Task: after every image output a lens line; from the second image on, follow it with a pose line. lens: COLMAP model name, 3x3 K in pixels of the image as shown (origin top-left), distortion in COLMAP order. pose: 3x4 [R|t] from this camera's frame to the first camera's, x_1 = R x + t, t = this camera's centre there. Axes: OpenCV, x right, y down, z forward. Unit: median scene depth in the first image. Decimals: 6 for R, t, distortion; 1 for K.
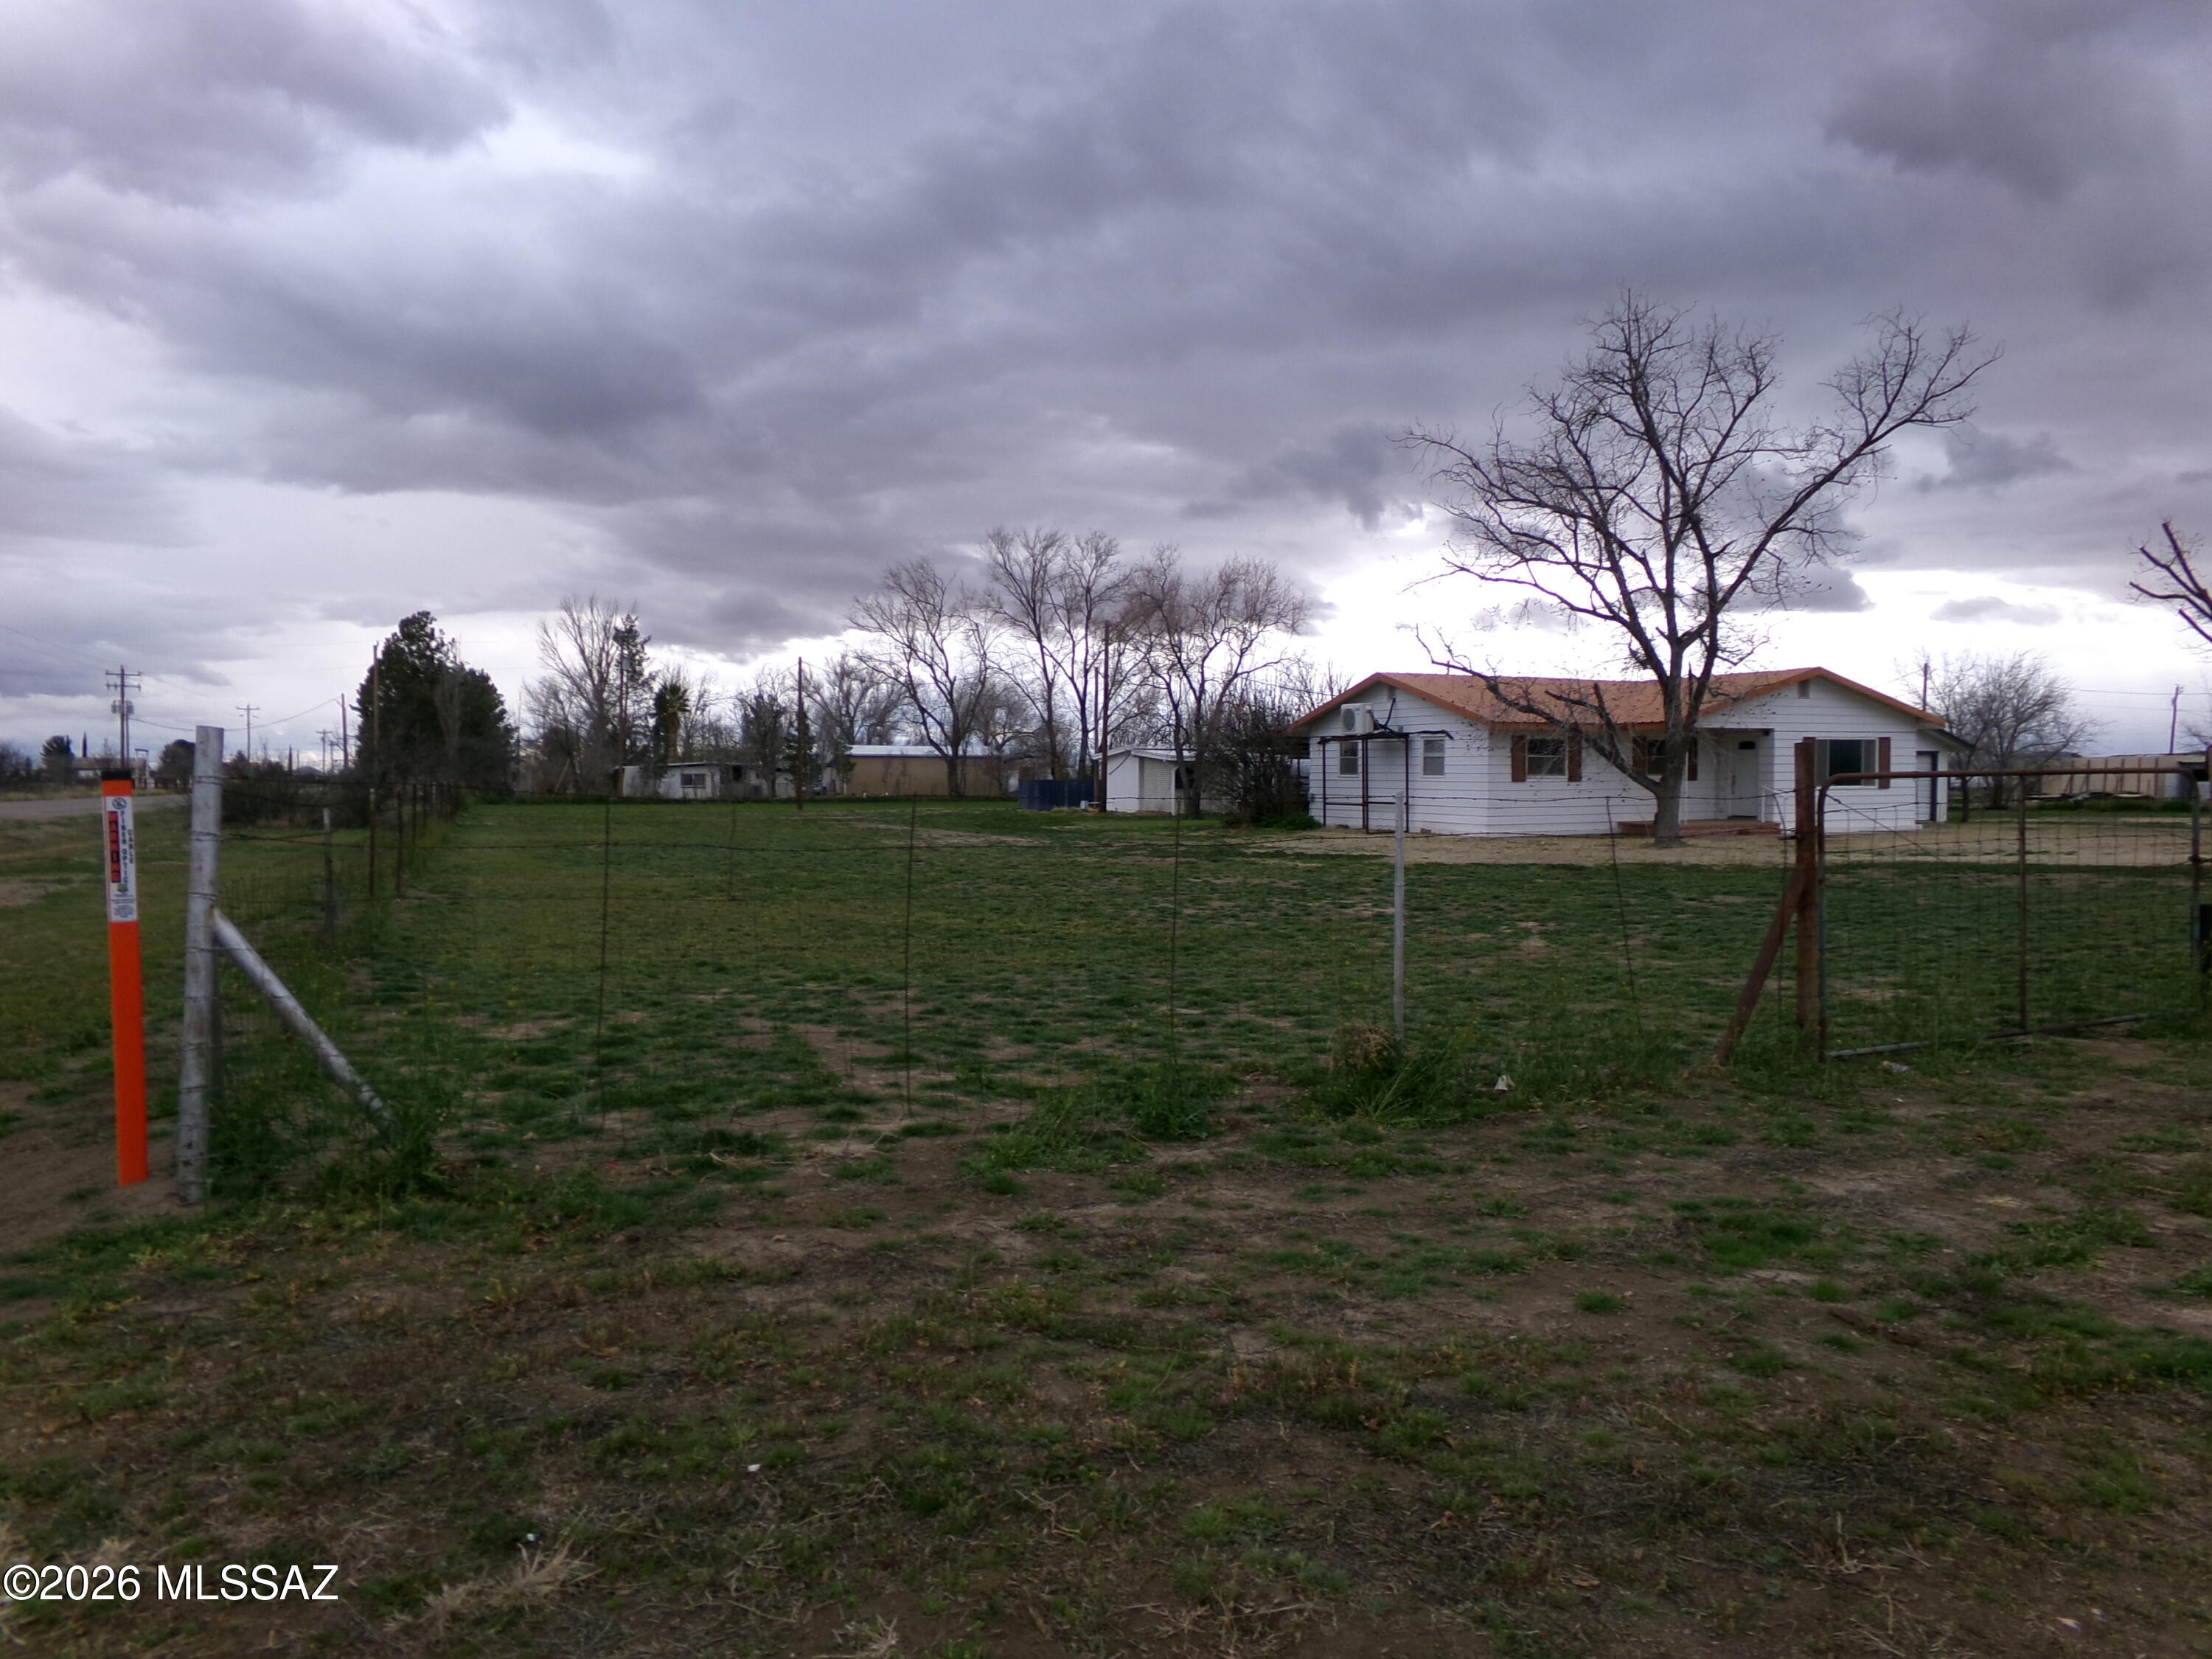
lens RADIAL K [[1551.7, 0, 1064.4], [0, 1551.7, 834.9], [0, 0, 1]] dist [-0.112775, 0.191722]
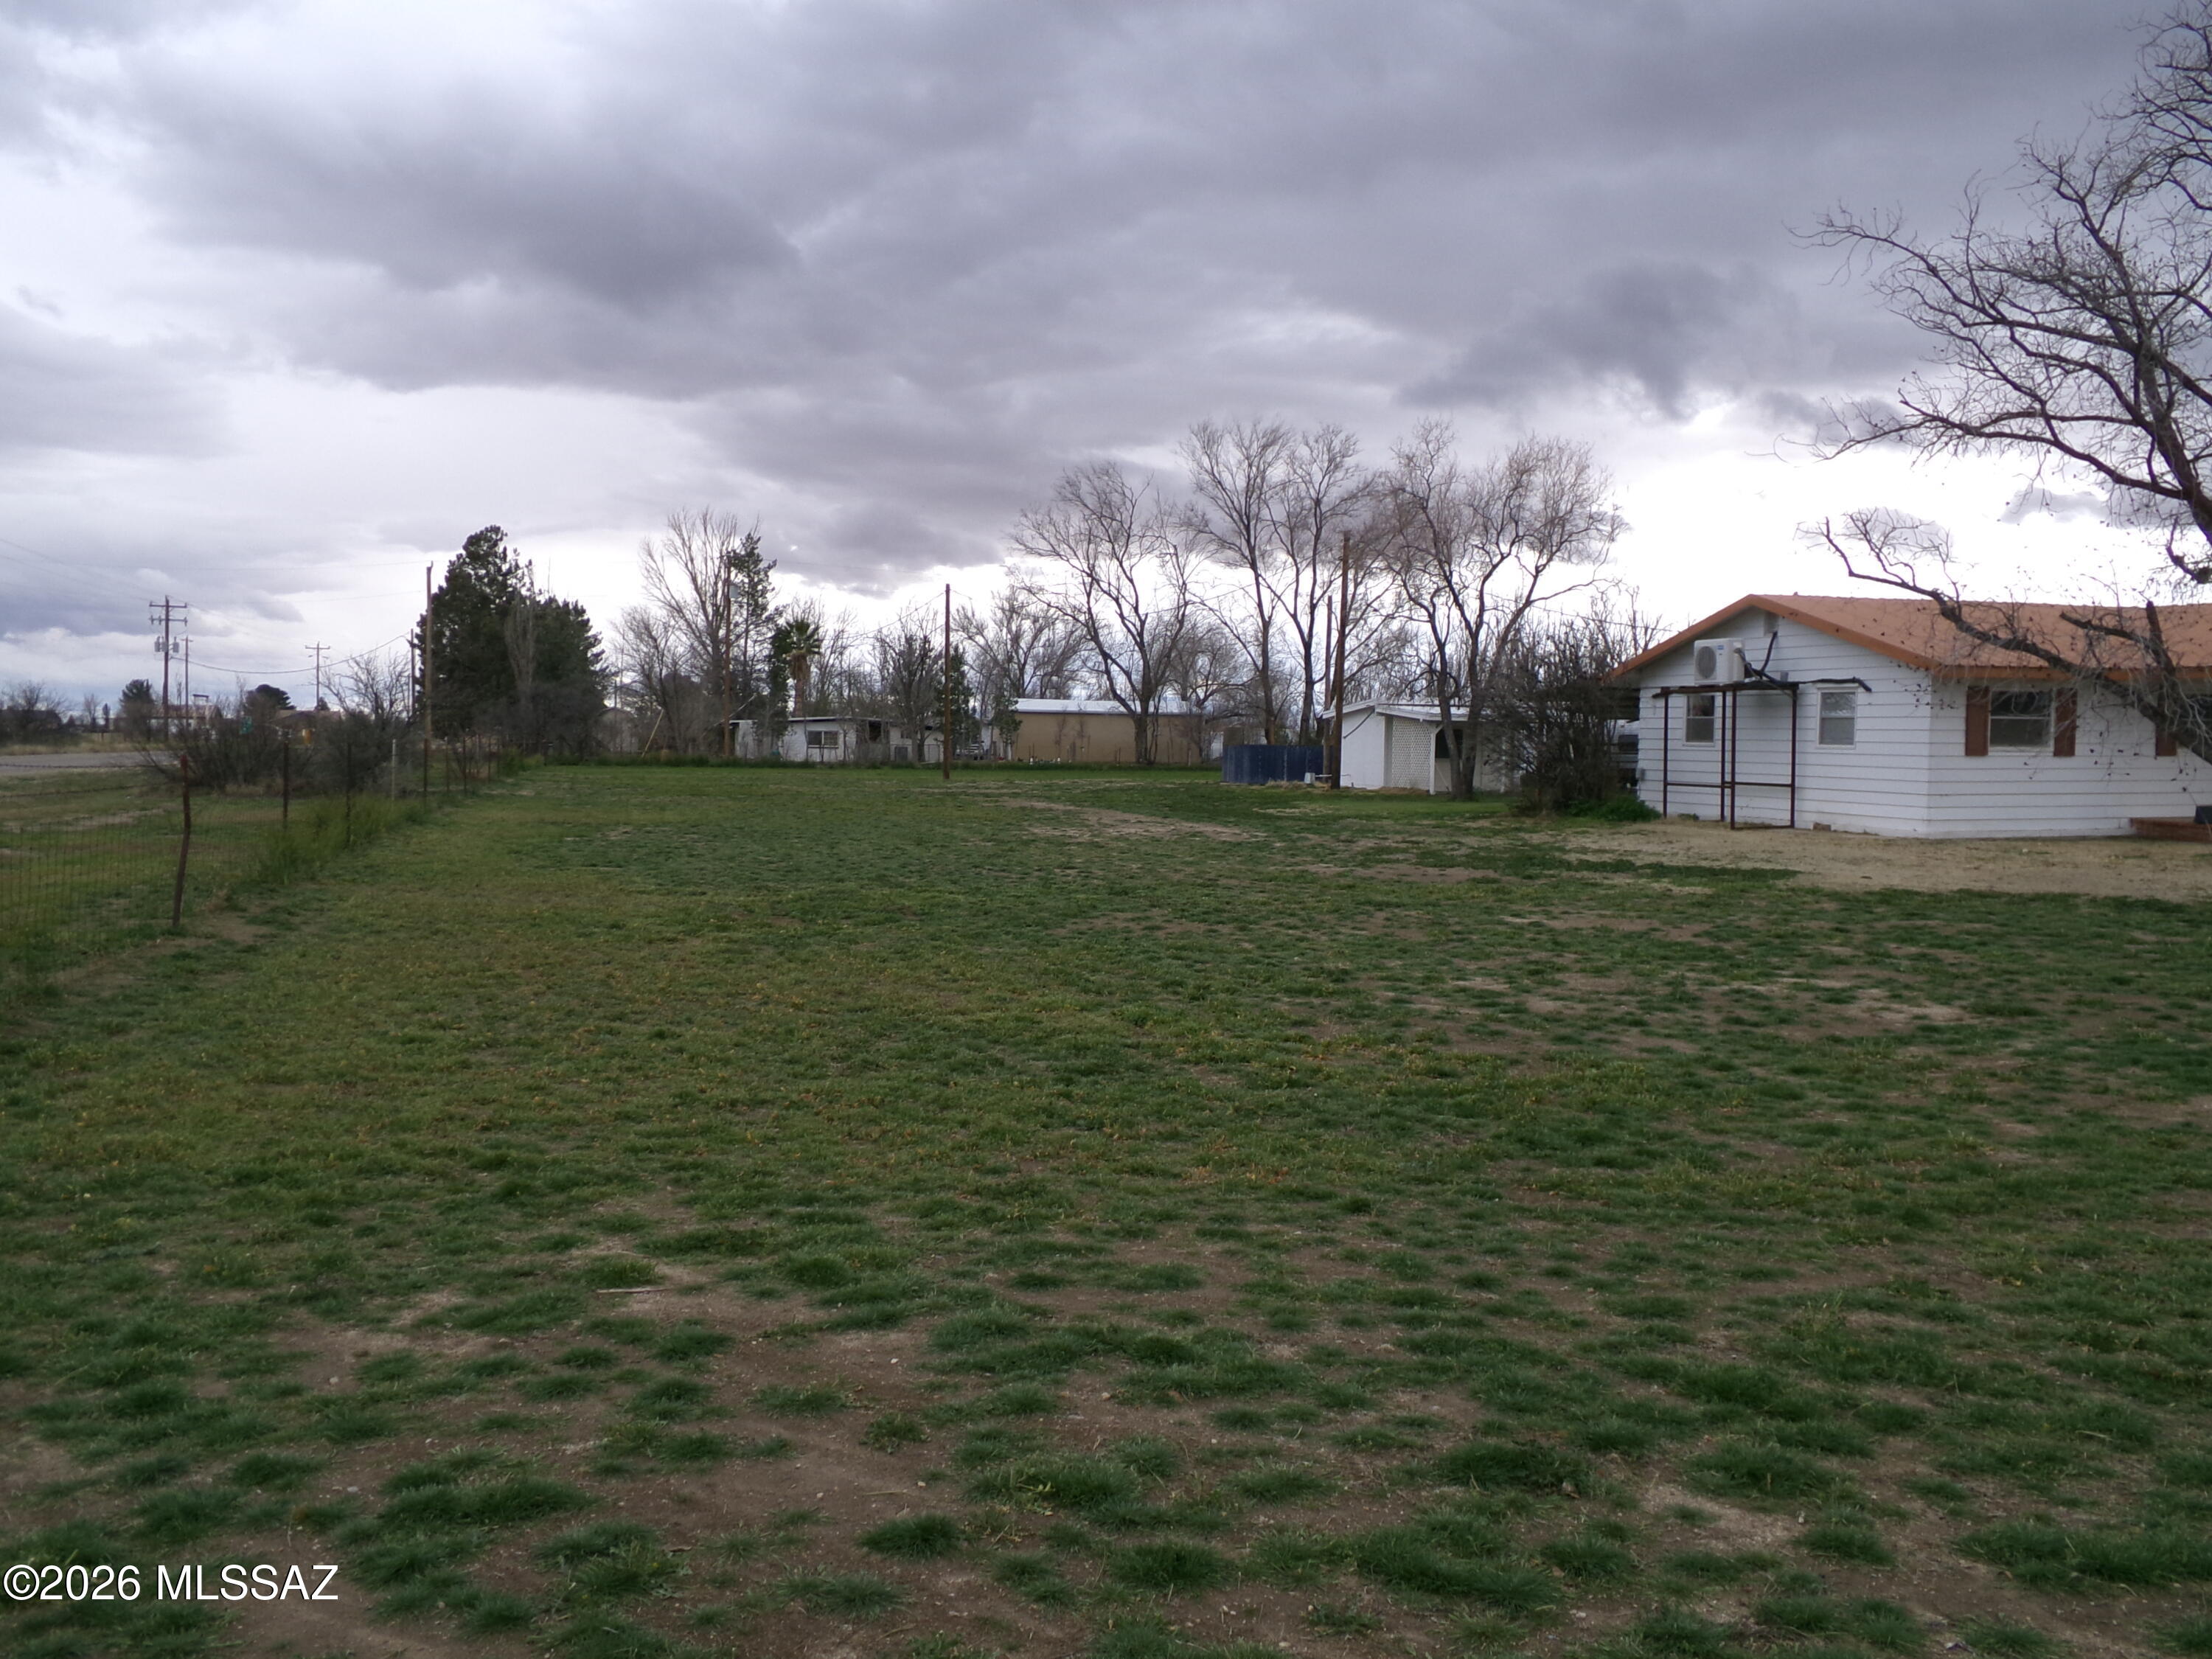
lens RADIAL K [[1287.9, 0, 1106.0], [0, 1287.9, 829.5], [0, 0, 1]] dist [0.082153, -0.128543]
pose [[0.992351, 0.019486, -0.121901, -0.009144], [-0.015186, 0.999233, 0.036106, -0.016739], [0.122511, -0.033979, 0.991885, 0.383524]]
